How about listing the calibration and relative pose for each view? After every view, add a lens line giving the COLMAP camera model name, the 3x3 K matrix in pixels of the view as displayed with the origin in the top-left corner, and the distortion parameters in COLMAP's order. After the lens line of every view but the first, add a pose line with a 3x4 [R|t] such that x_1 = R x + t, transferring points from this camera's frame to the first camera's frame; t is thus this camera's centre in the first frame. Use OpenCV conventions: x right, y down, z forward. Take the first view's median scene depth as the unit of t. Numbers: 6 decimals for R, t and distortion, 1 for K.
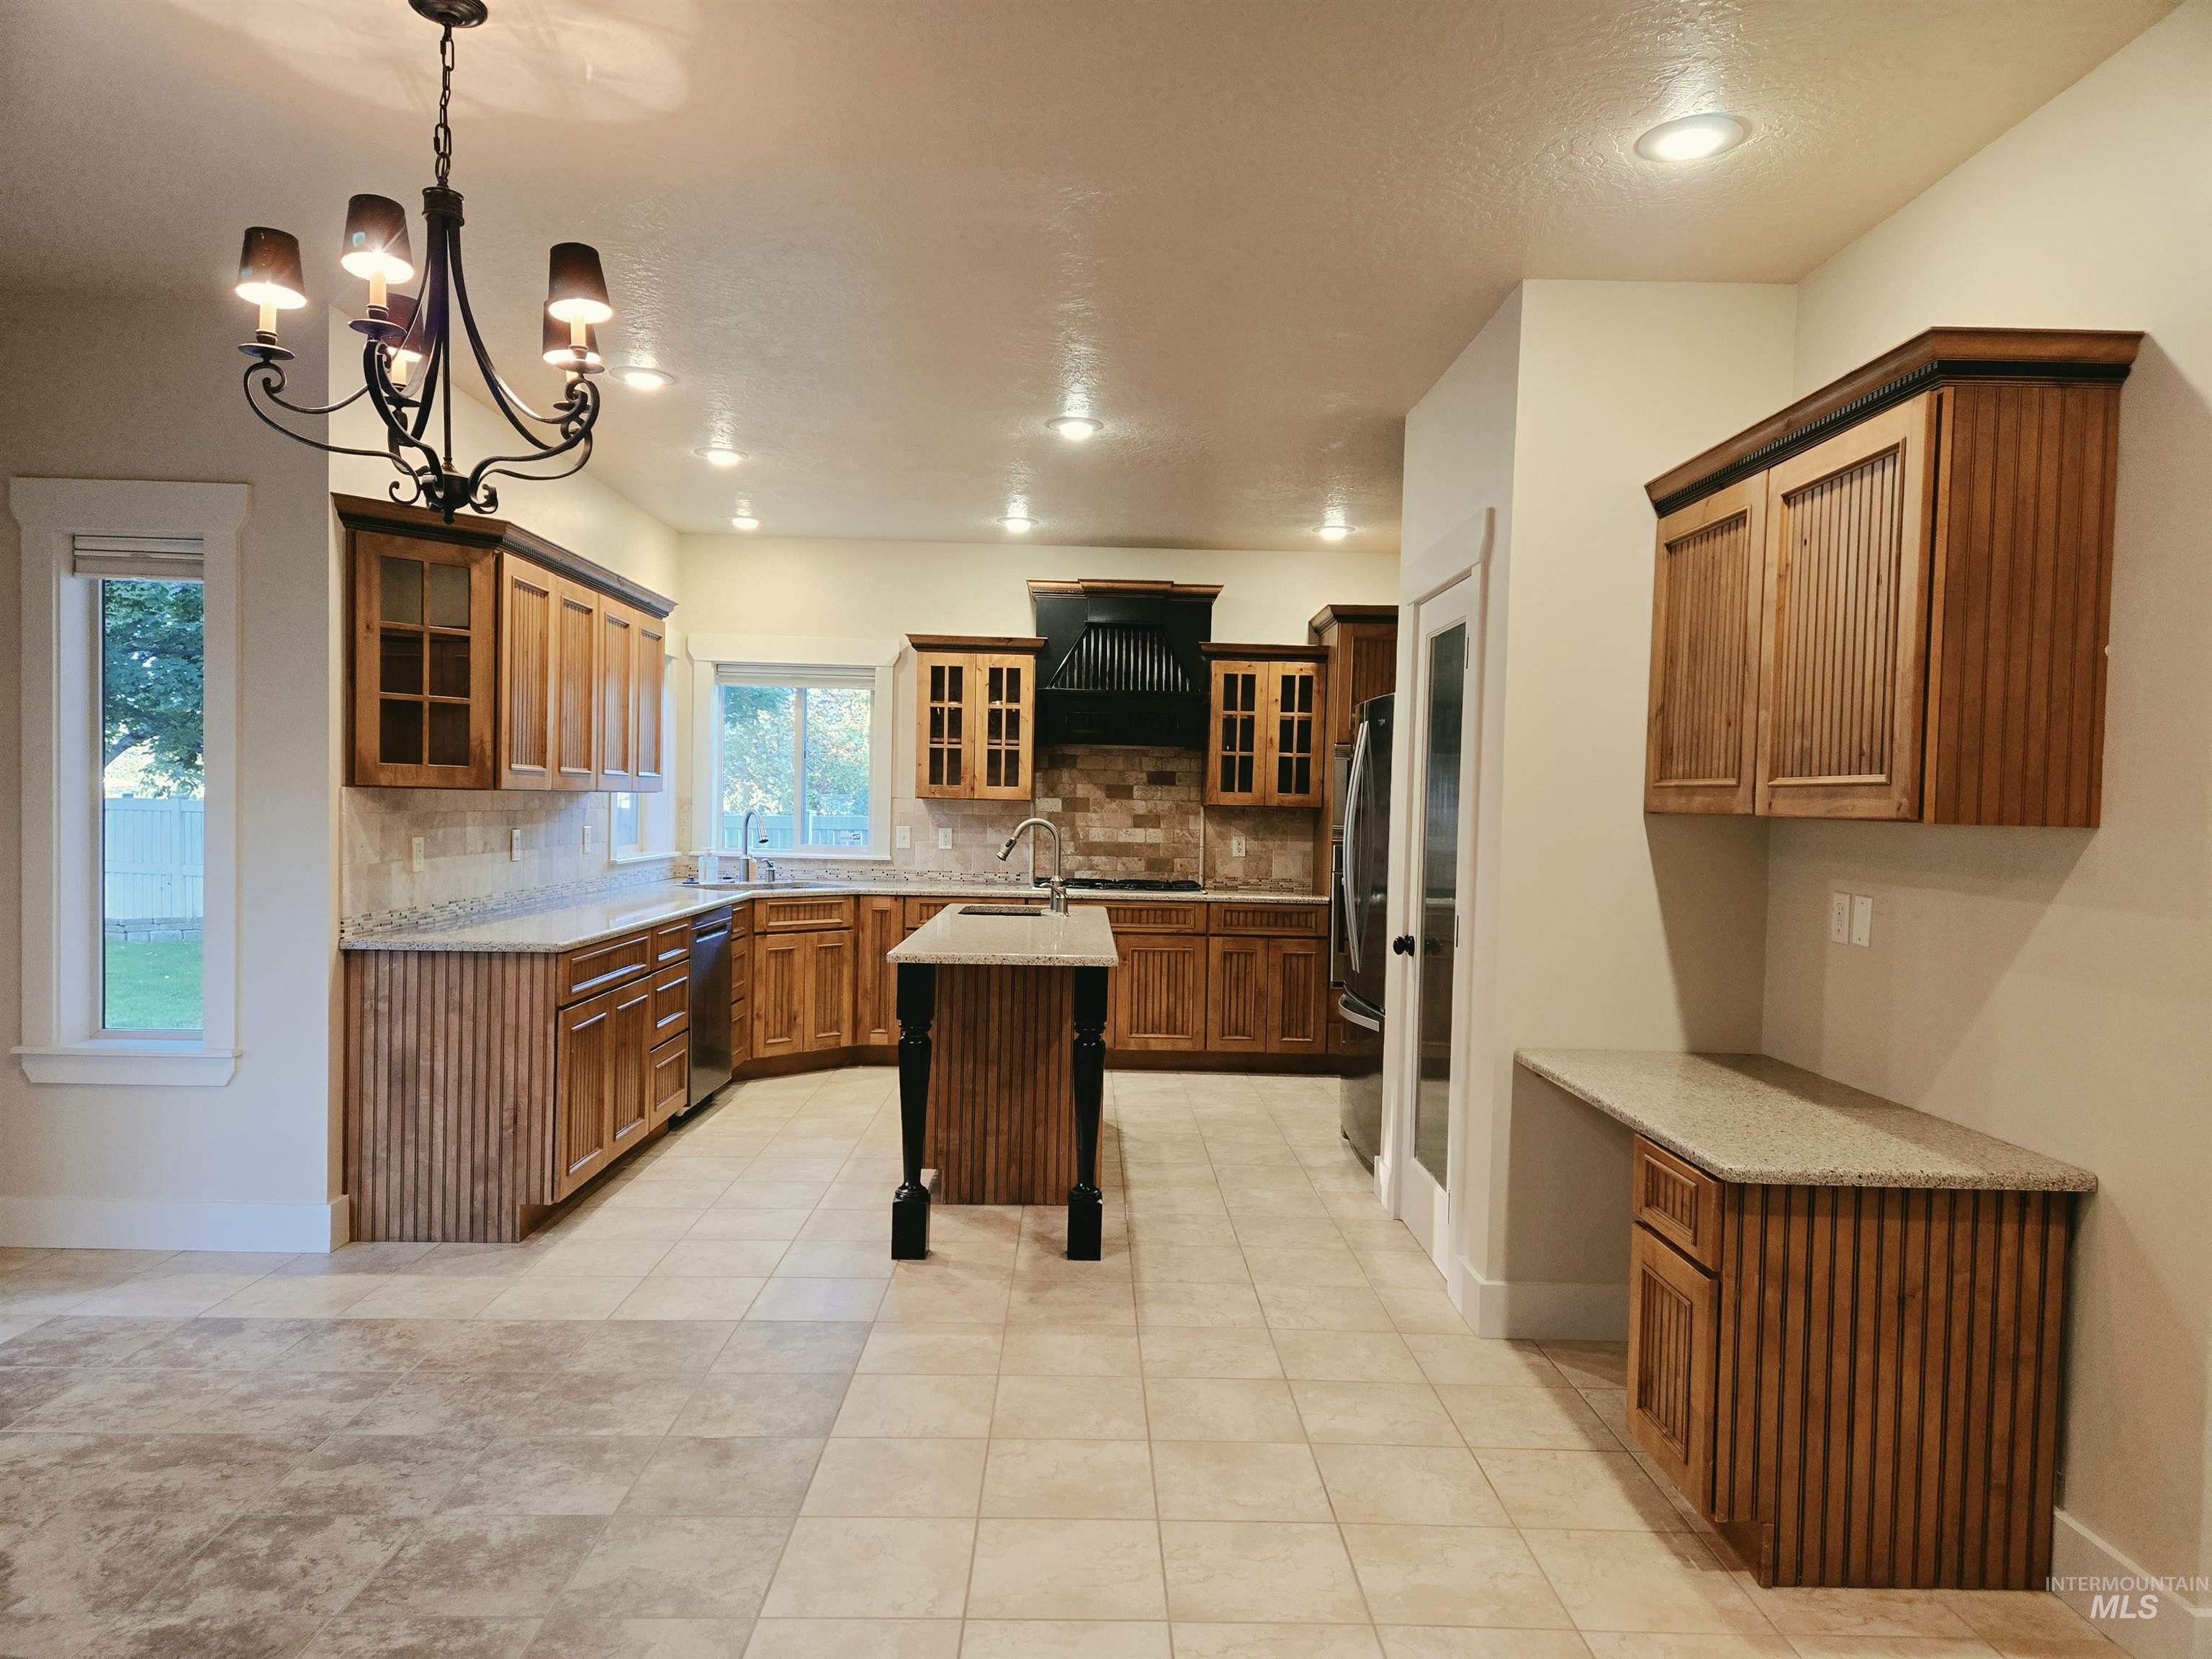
lens RADIAL K [[1467.8, 0, 1109.9], [0, 1467.8, 831.8], [0, 0, 1]] dist [0.038925, -0.021000]
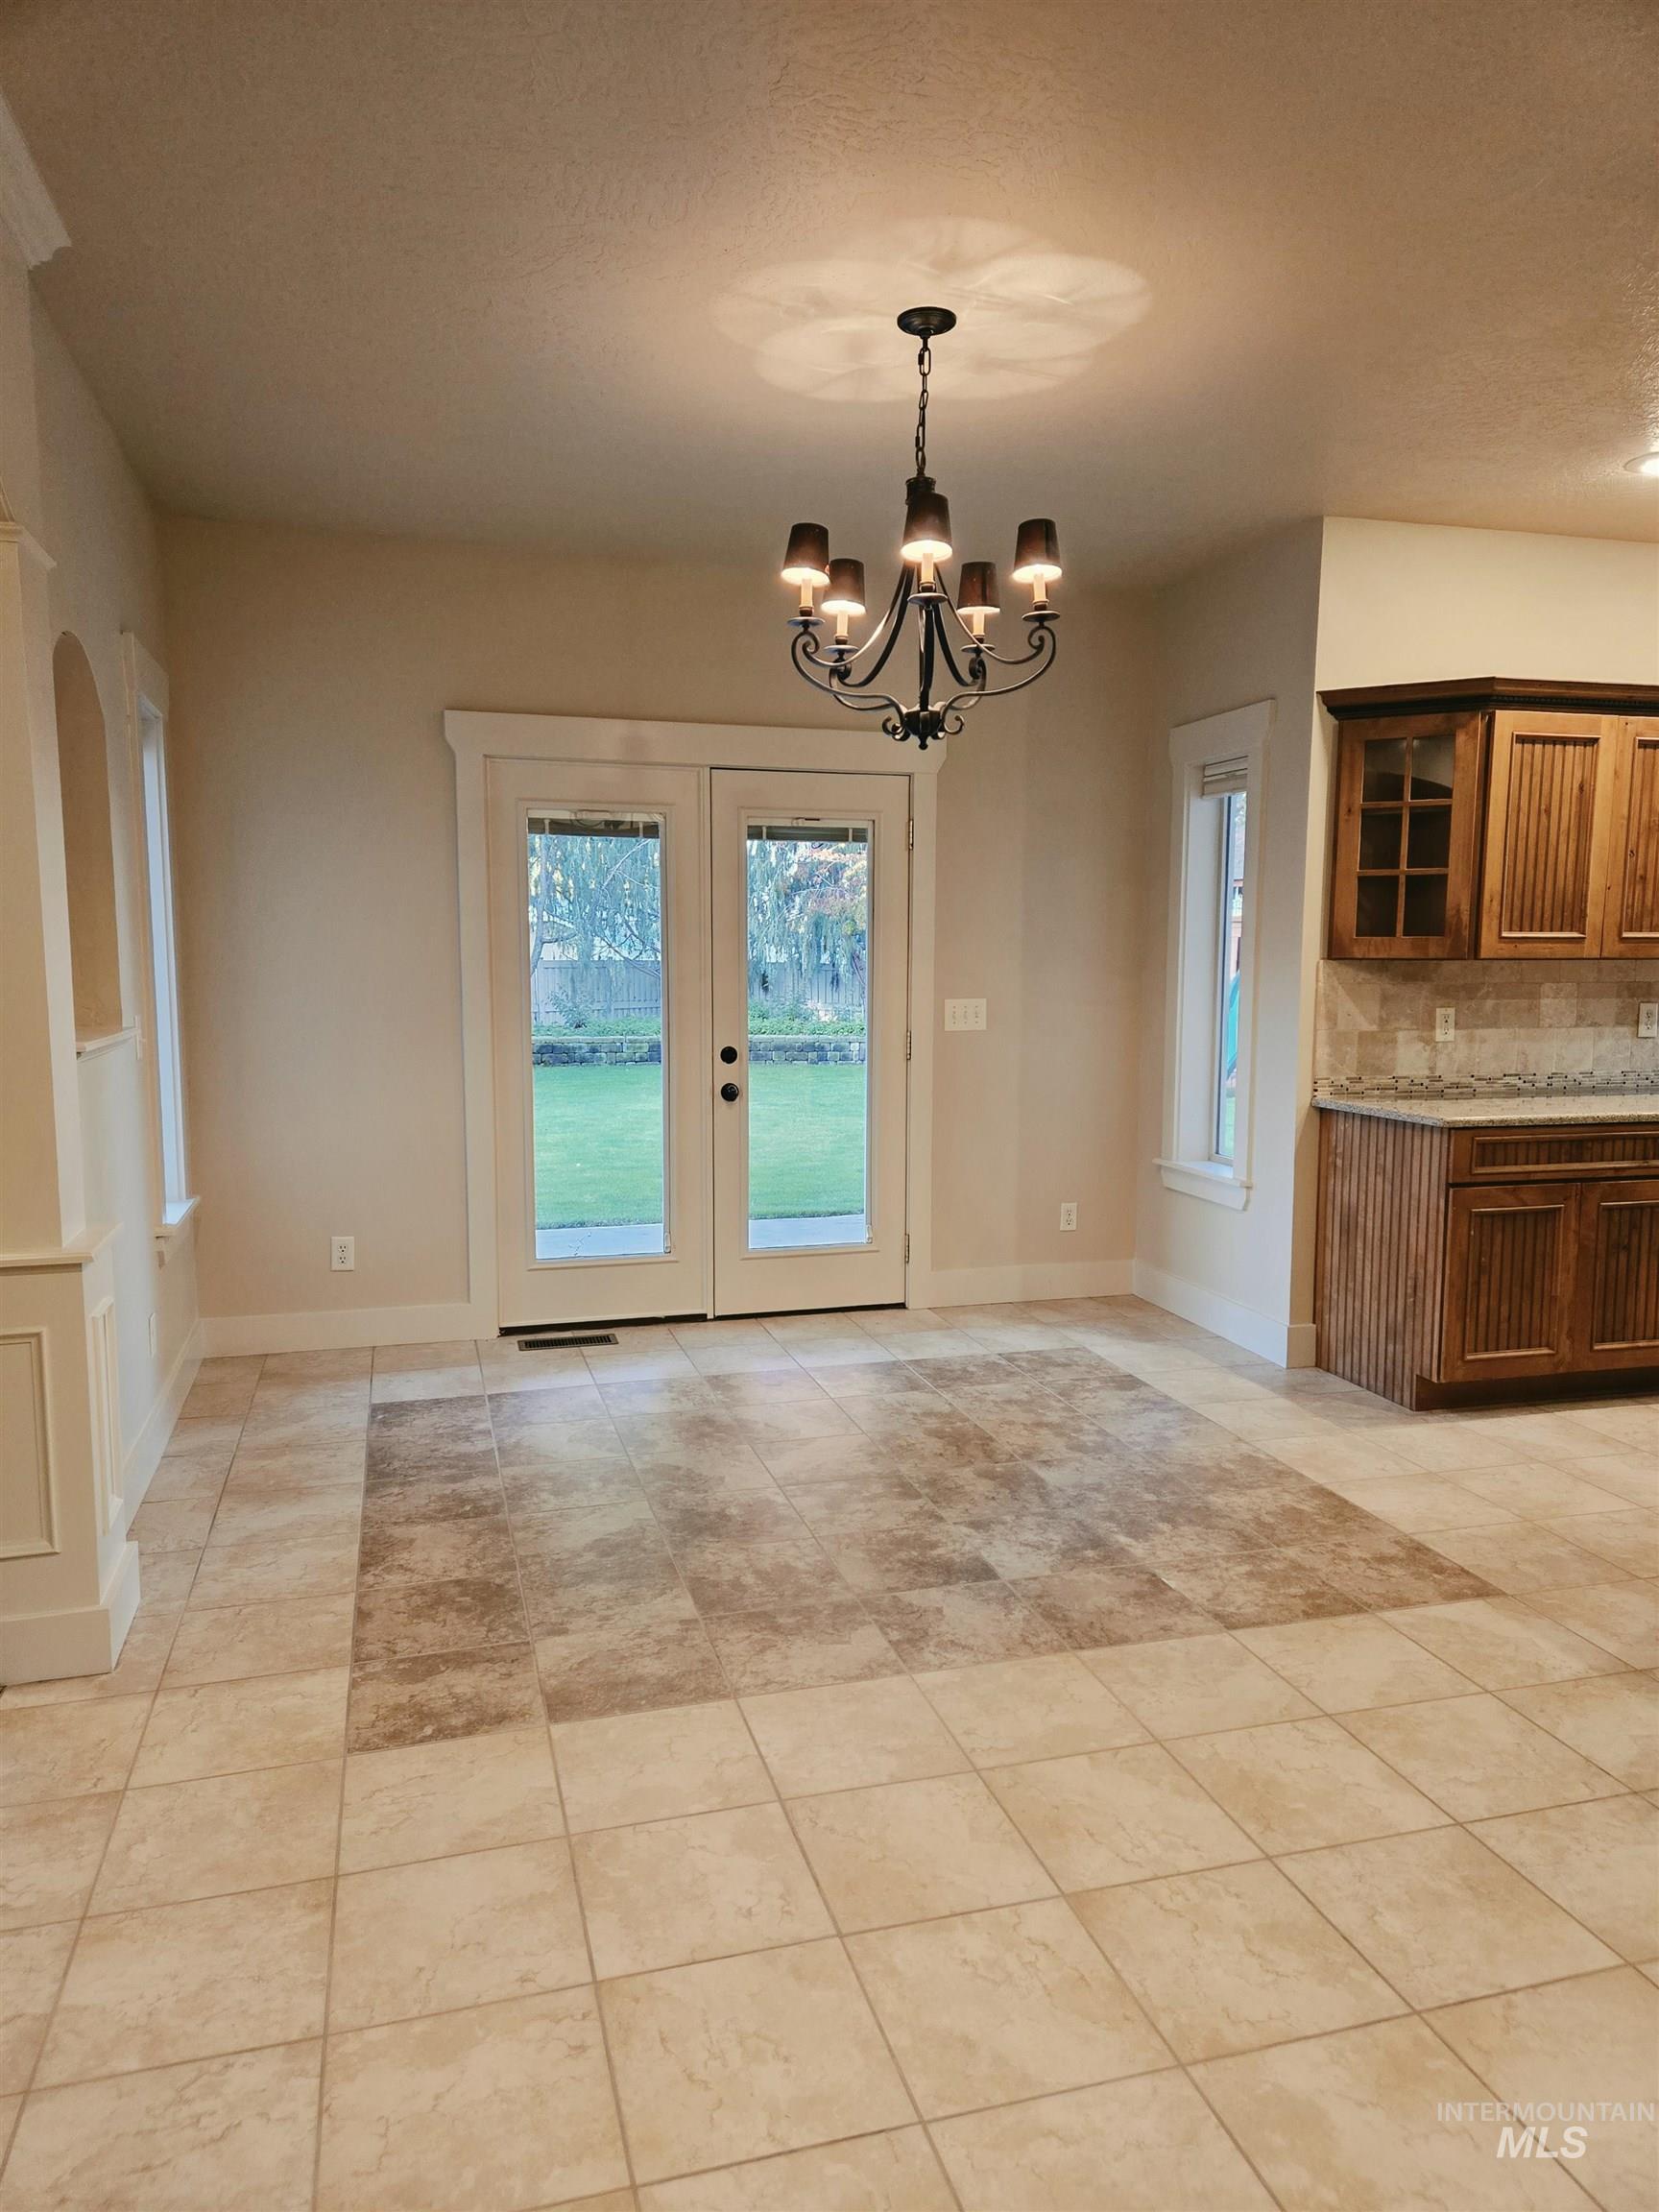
lens RADIAL K [[1467.8, 0, 819.1], [0, 1467.8, 1107.7], [0, 0, 1]] dist [0.038925, -0.021000]
pose [[0.242184, 0.078157, -0.967077, 0.461999], [-0.015832, 0.996936, 0.076605, 0.001226], [0.970101, -0.003242, 0.242679, 0.365671]]
